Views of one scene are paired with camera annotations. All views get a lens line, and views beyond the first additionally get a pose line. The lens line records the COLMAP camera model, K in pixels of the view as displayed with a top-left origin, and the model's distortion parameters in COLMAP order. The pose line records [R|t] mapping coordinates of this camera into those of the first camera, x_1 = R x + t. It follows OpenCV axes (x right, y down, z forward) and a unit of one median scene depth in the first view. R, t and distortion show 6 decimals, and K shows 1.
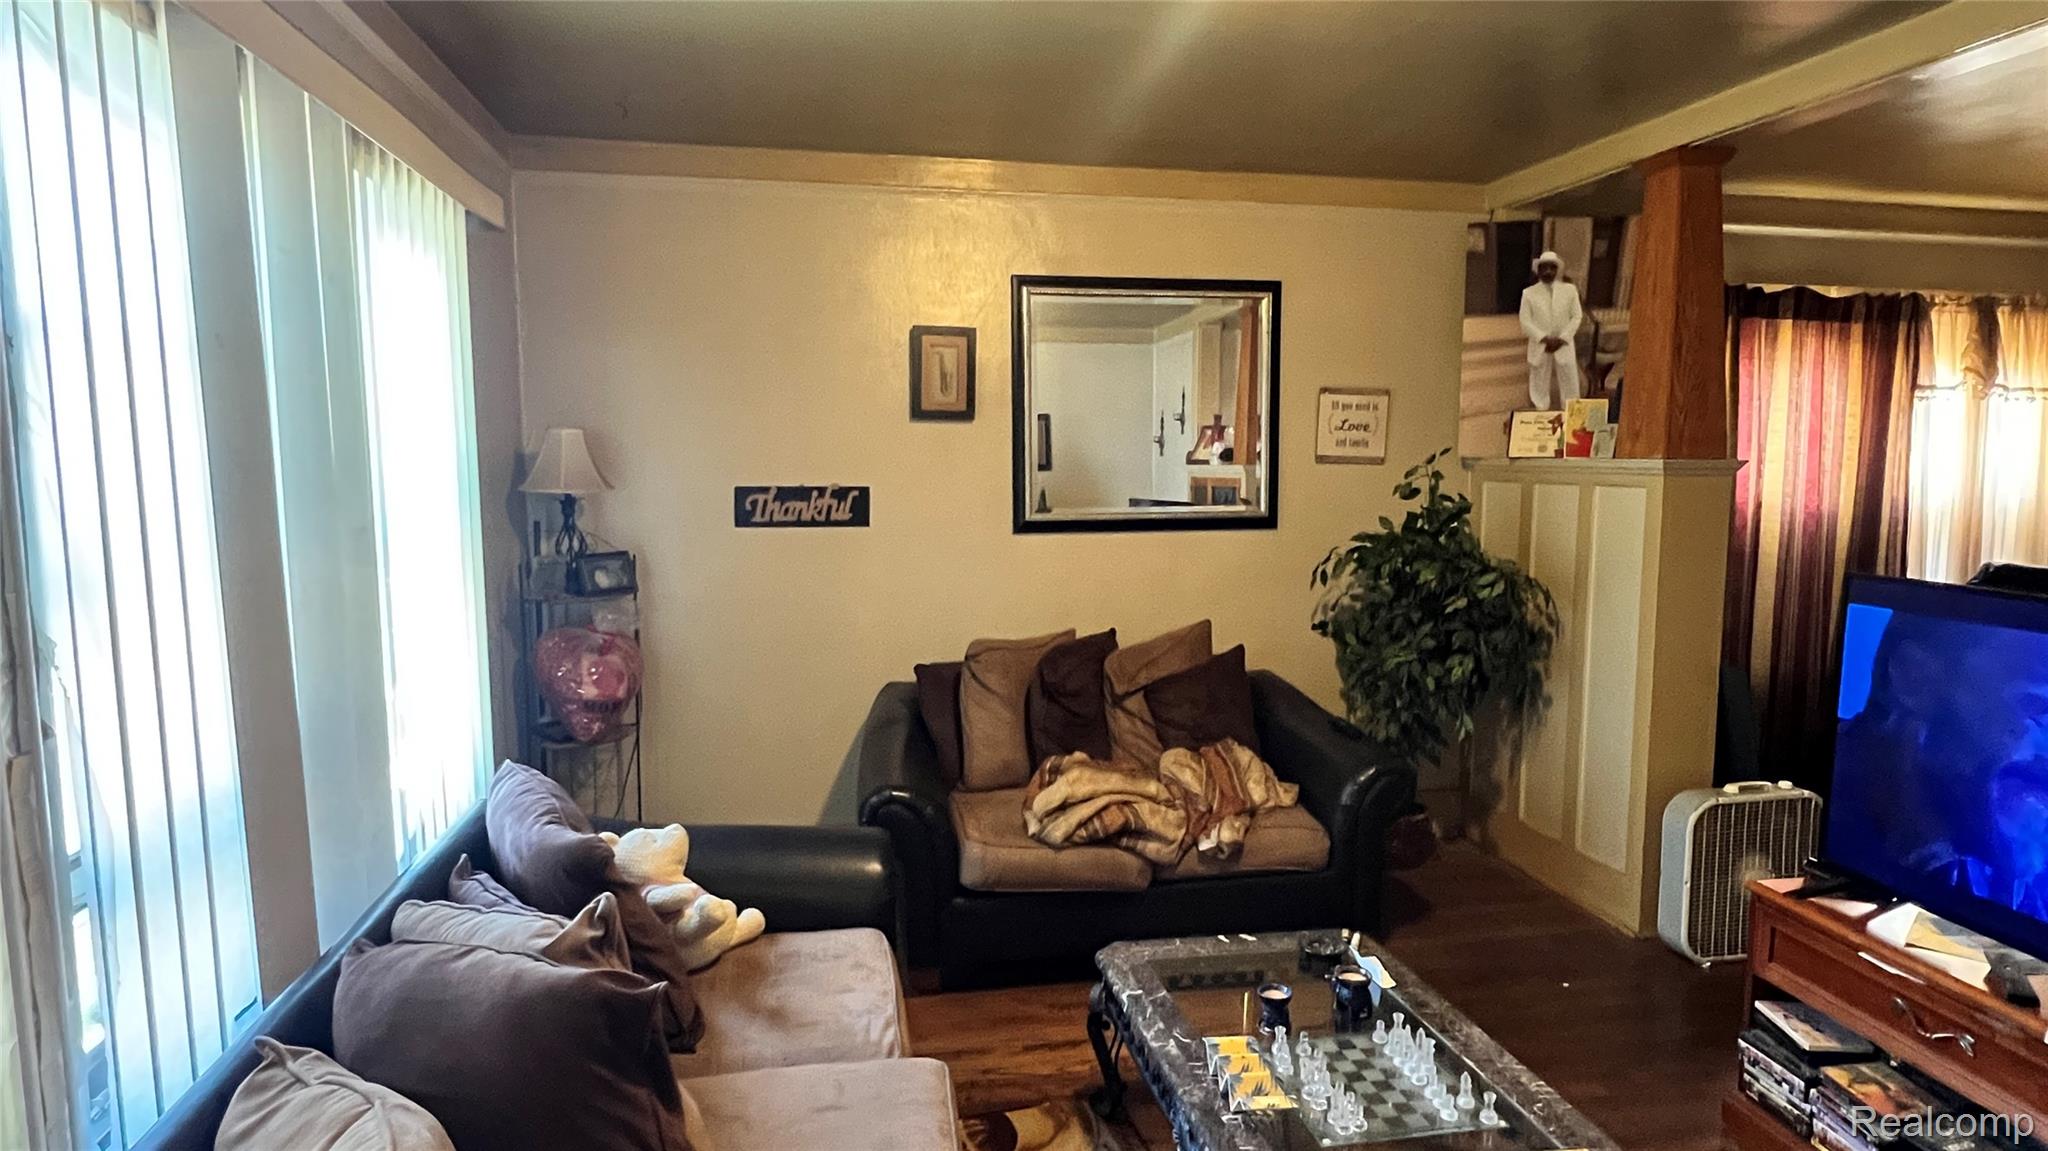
lens RADIAL K [[1166.9, 0, 1024.0], [0, 1166.9, 575.5], [0, 0, 1]] dist [-0.003026, -0.001364]
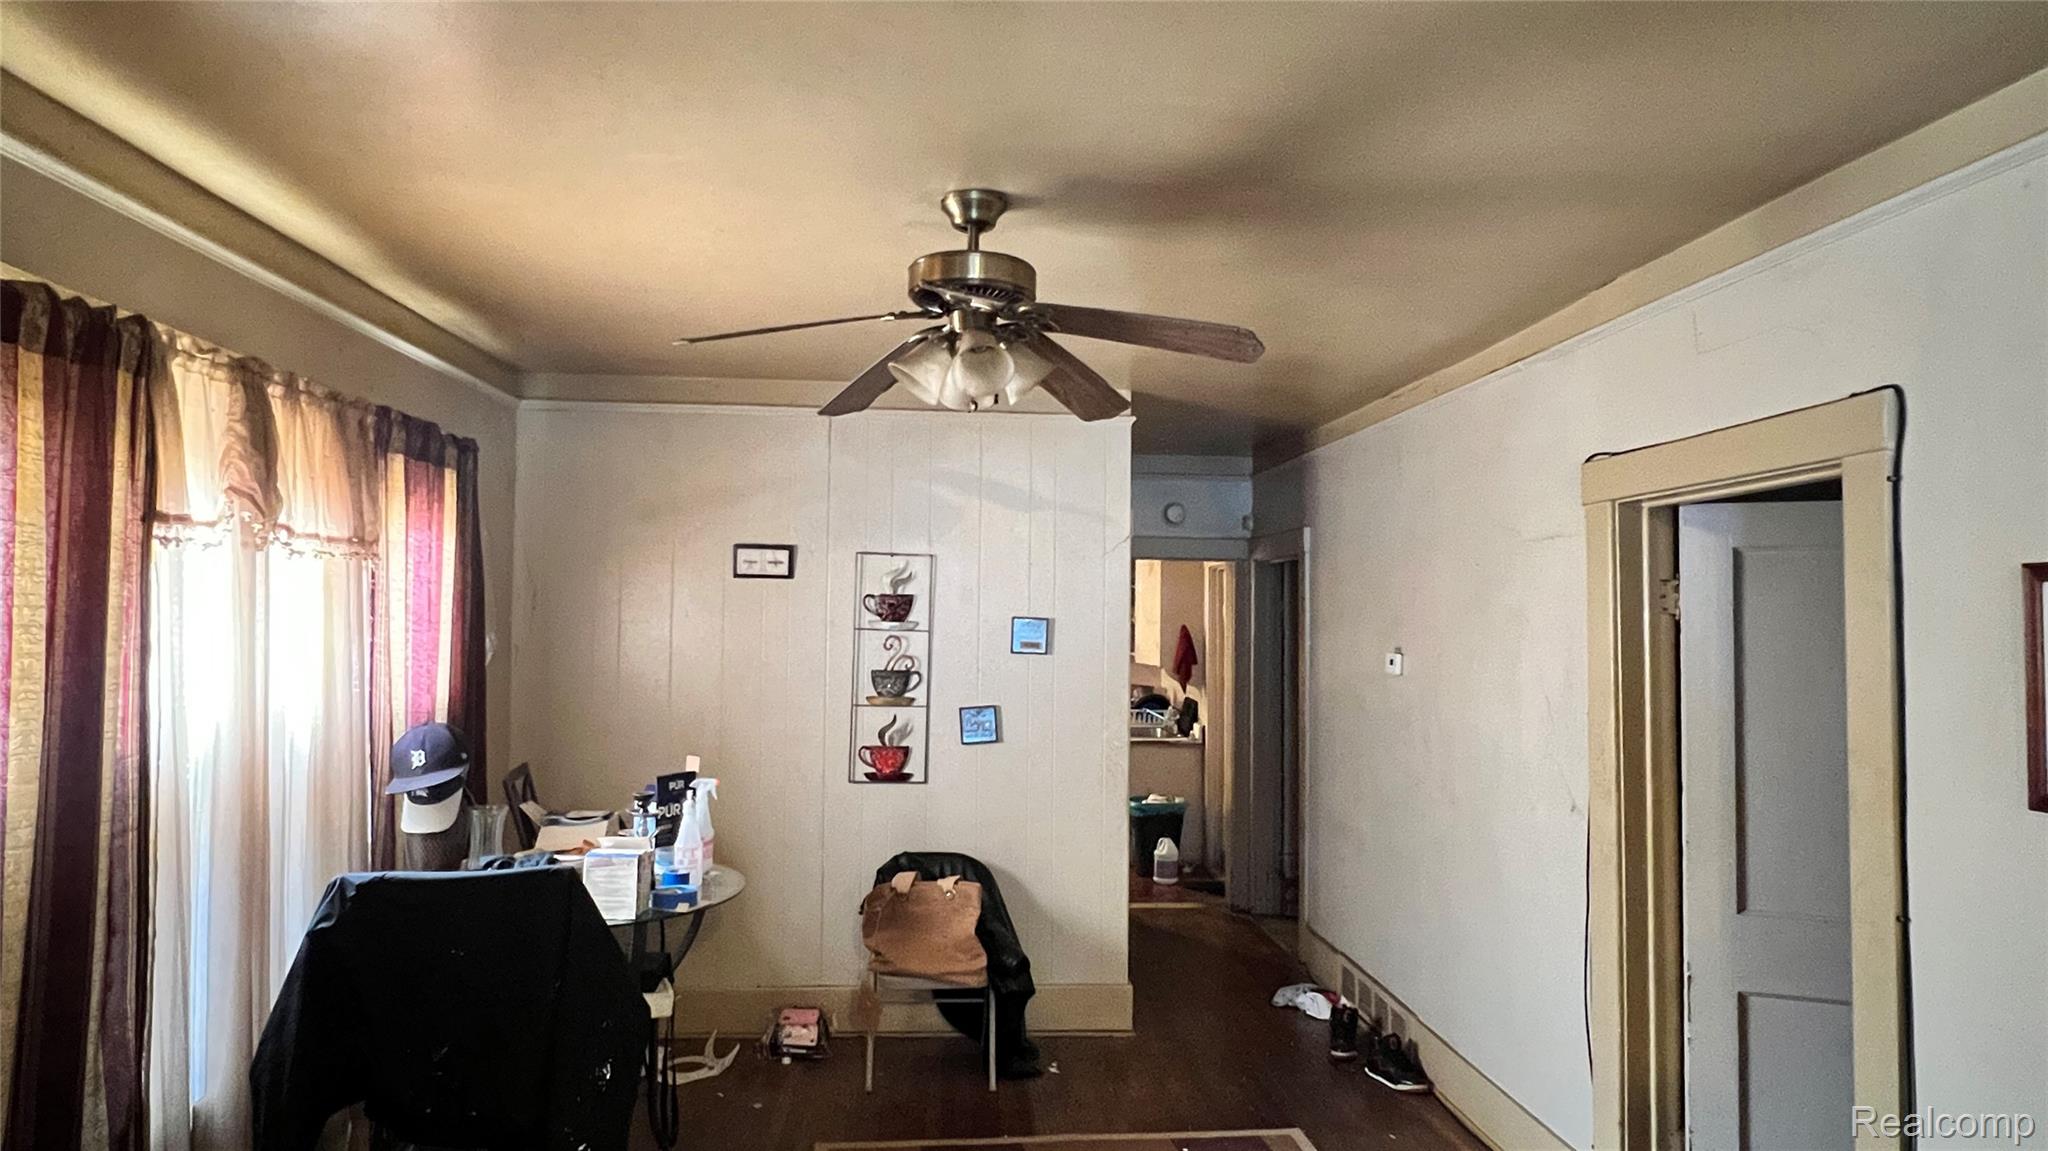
lens RADIAL K [[1166.9, 0, 1024.0], [0, 1166.9, 575.5], [0, 0, 1]] dist [-0.003026, -0.001364]
pose [[0.128060, 0.031397, 0.991269, 0.346169], [0.096848, 0.994326, -0.044005, -0.083385], [-0.987026, 0.101638, 0.124293, 0.597166]]
